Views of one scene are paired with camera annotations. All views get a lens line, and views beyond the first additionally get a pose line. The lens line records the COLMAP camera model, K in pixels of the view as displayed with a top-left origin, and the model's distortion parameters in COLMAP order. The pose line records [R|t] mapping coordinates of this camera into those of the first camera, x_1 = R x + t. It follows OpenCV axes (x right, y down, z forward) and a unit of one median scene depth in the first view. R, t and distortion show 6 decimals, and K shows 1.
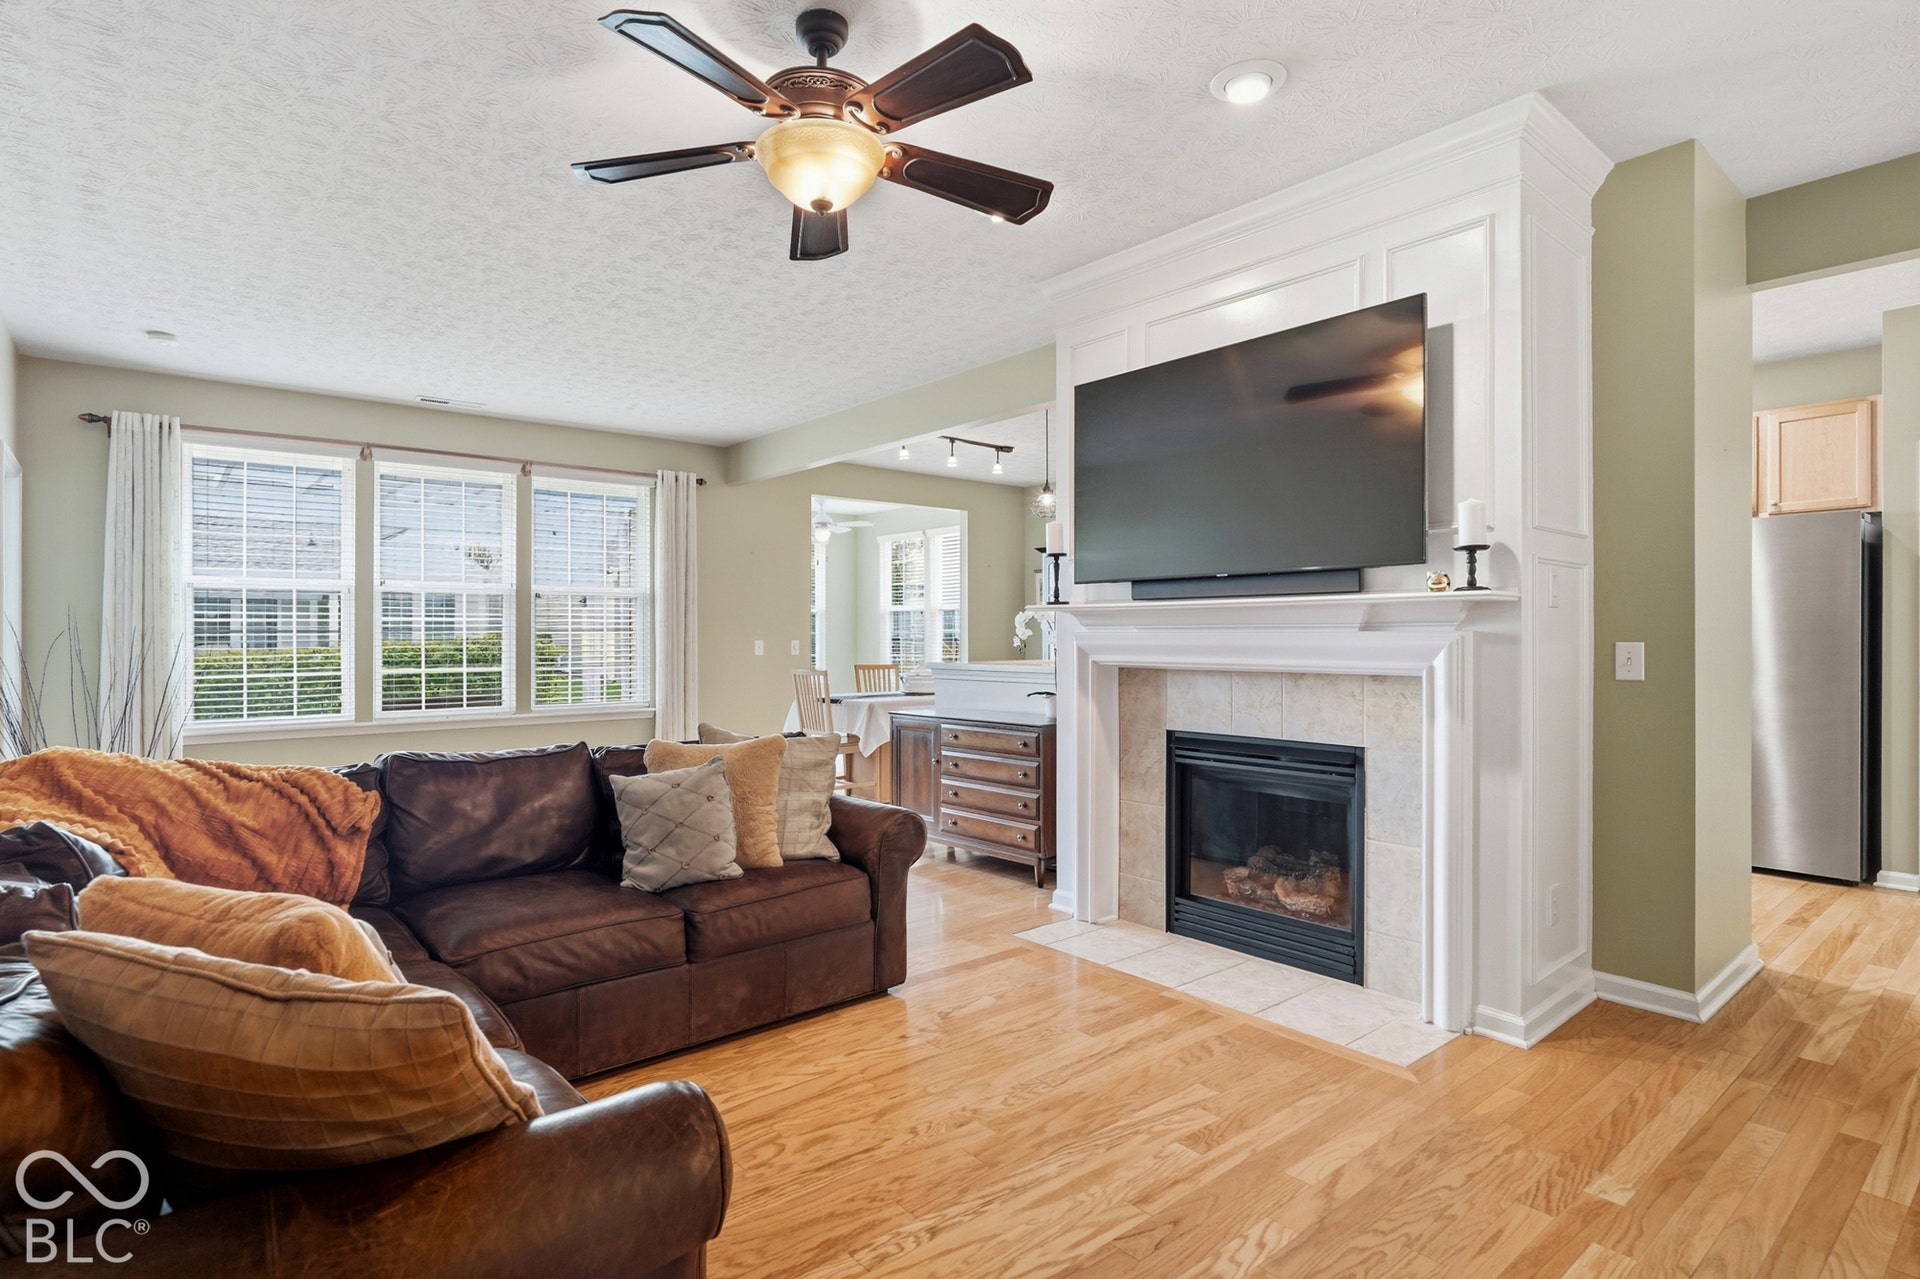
lens RADIAL K [[982.5, 0, 960.8], [0, 982.5, 626.8], [0, 0, 1]] dist [0.003270, 0.000291]
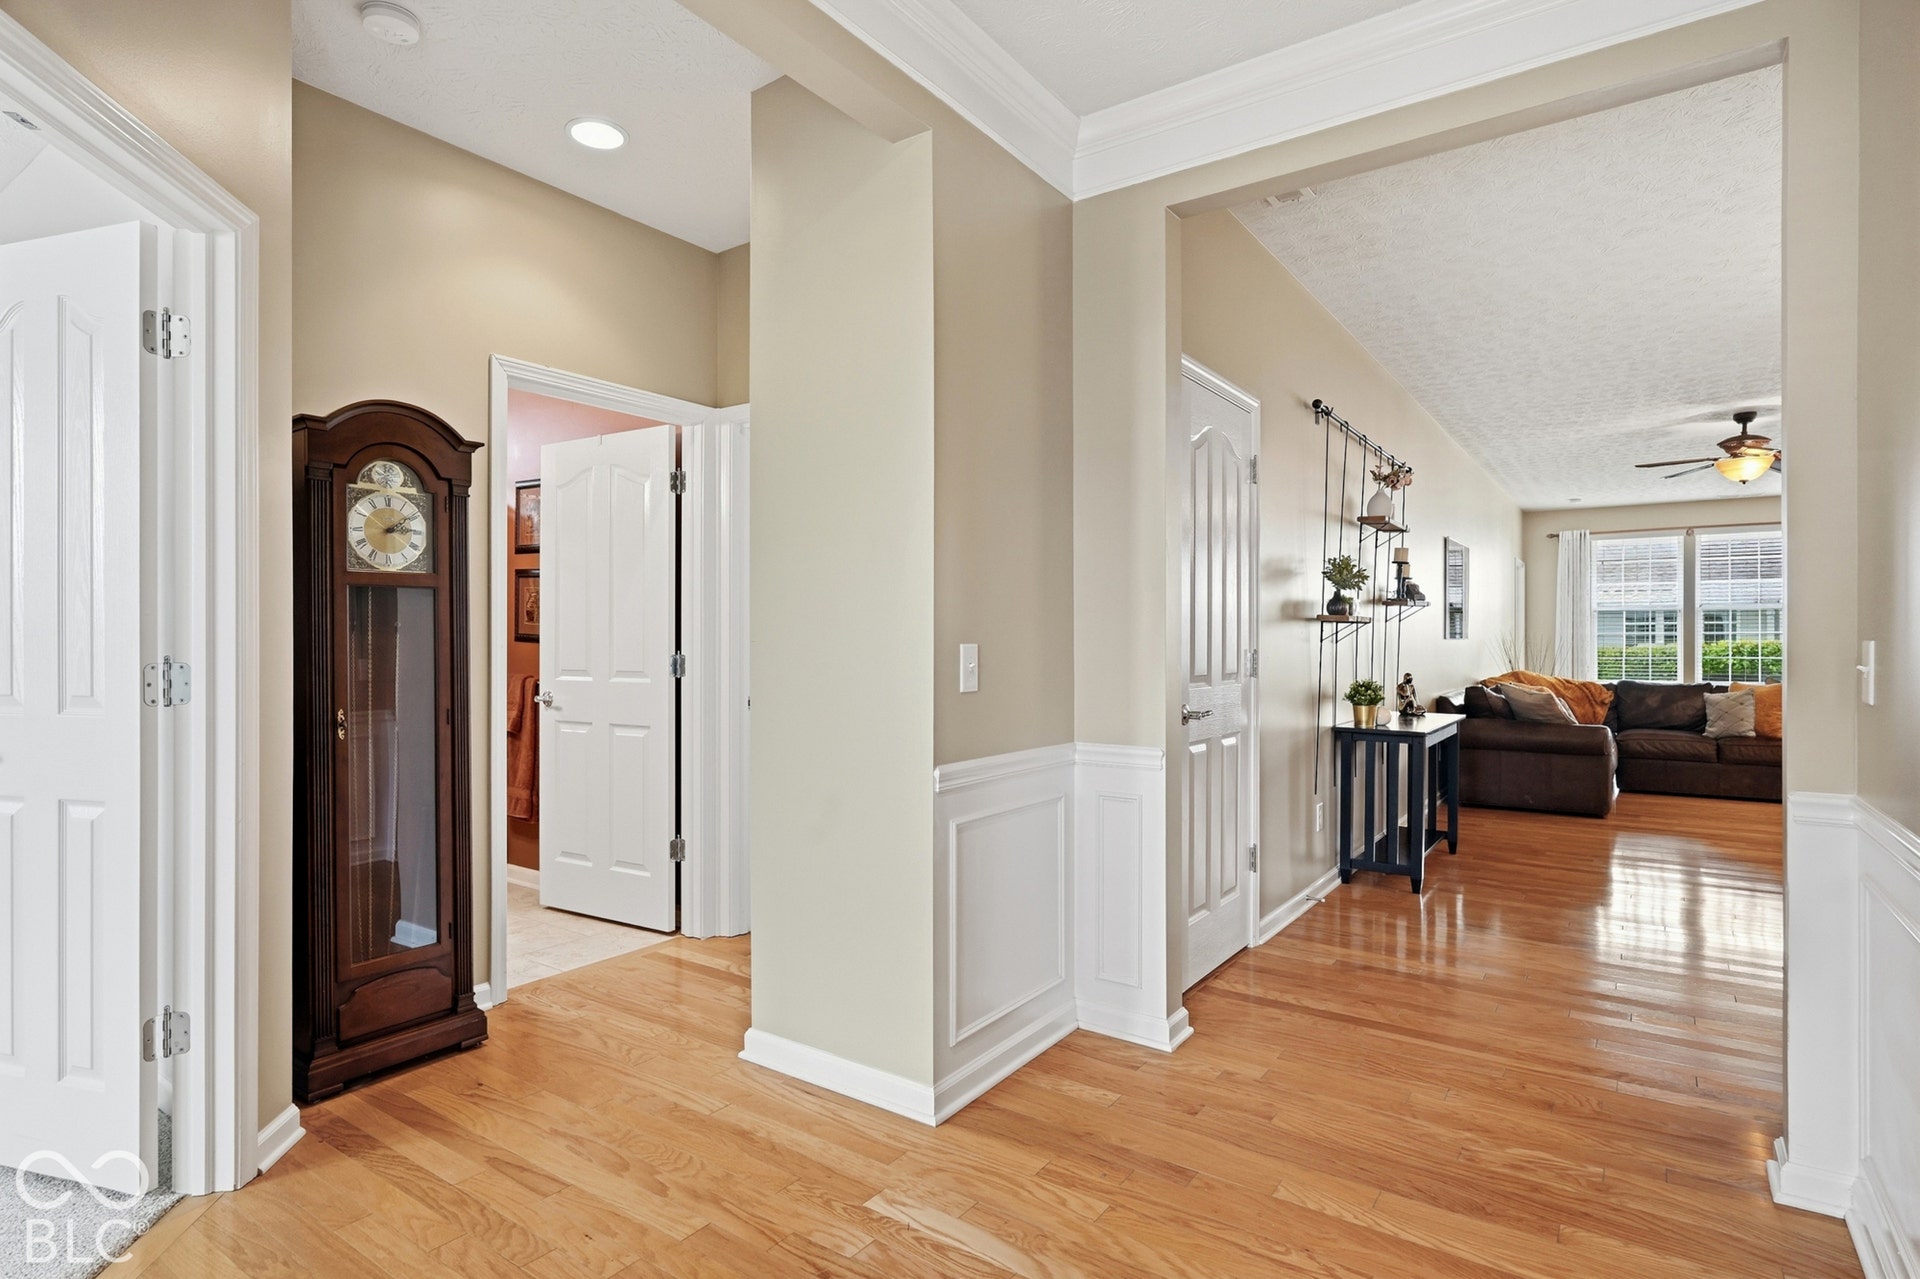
lens RADIAL K [[982.5, 0, 958.0], [0, 982.5, 641.3], [0, 0, 1]] dist [0.003270, 0.000291]
pose [[0.255463, 0.005623, -0.966803, 1.643179], [0.007507, 0.999941, 0.007799, -0.013416], [0.966790, -0.009250, 0.255406, -1.529084]]
